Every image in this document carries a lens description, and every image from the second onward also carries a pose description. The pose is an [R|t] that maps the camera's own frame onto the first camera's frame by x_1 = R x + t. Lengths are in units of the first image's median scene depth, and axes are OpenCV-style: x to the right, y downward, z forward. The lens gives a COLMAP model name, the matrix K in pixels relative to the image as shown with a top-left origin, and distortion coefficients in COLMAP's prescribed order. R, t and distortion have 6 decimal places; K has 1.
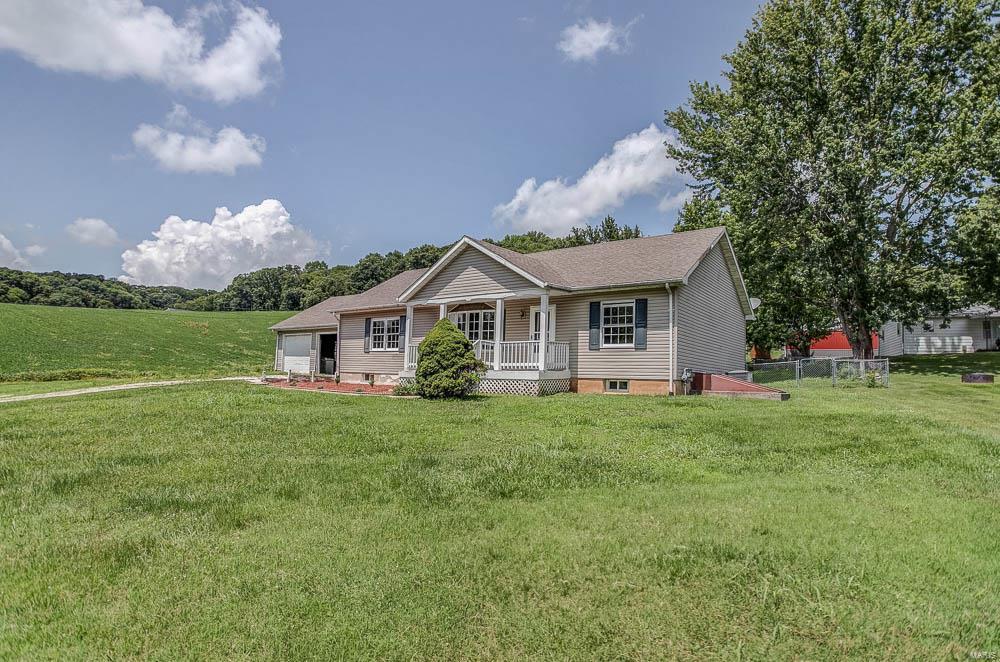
lens RADIAL K [[498.4, 0, 492.0], [0, 498.4, 338.4], [0, 0, 1]] dist [0.008013, 0.000055]
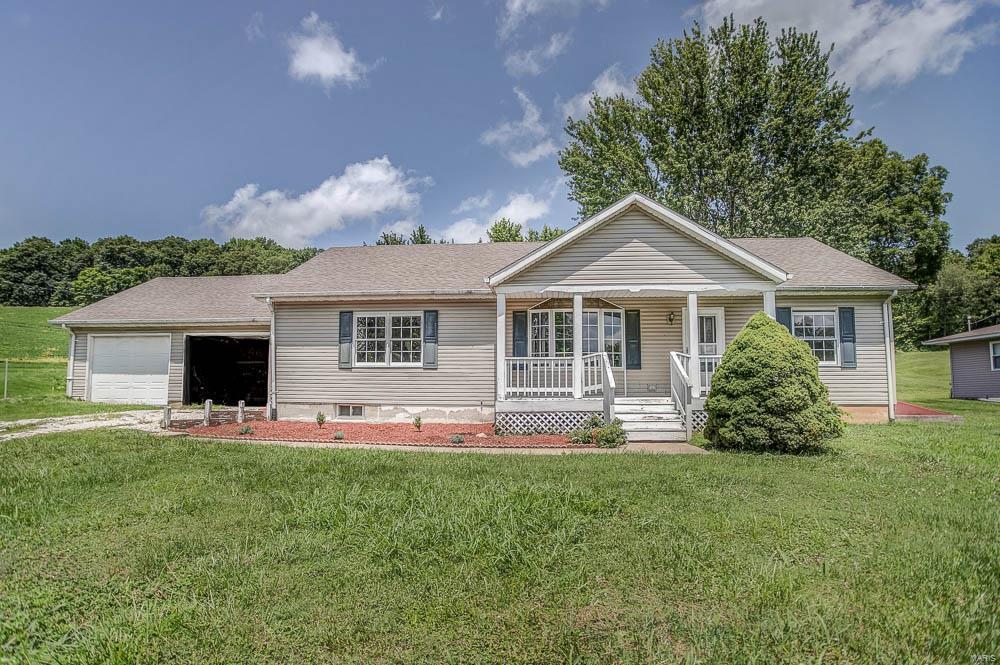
lens RADIAL K [[498.2, 0, 471.9], [0, 498.2, 333.9], [0, 0, 1]] dist [-0.027136, 0.006569]
pose [[0.869185, 0.047141, 0.492234, -0.412596], [-0.024106, 0.998301, -0.053039, 0.014524], [-0.493898, 0.034235, 0.868845, 0.411328]]
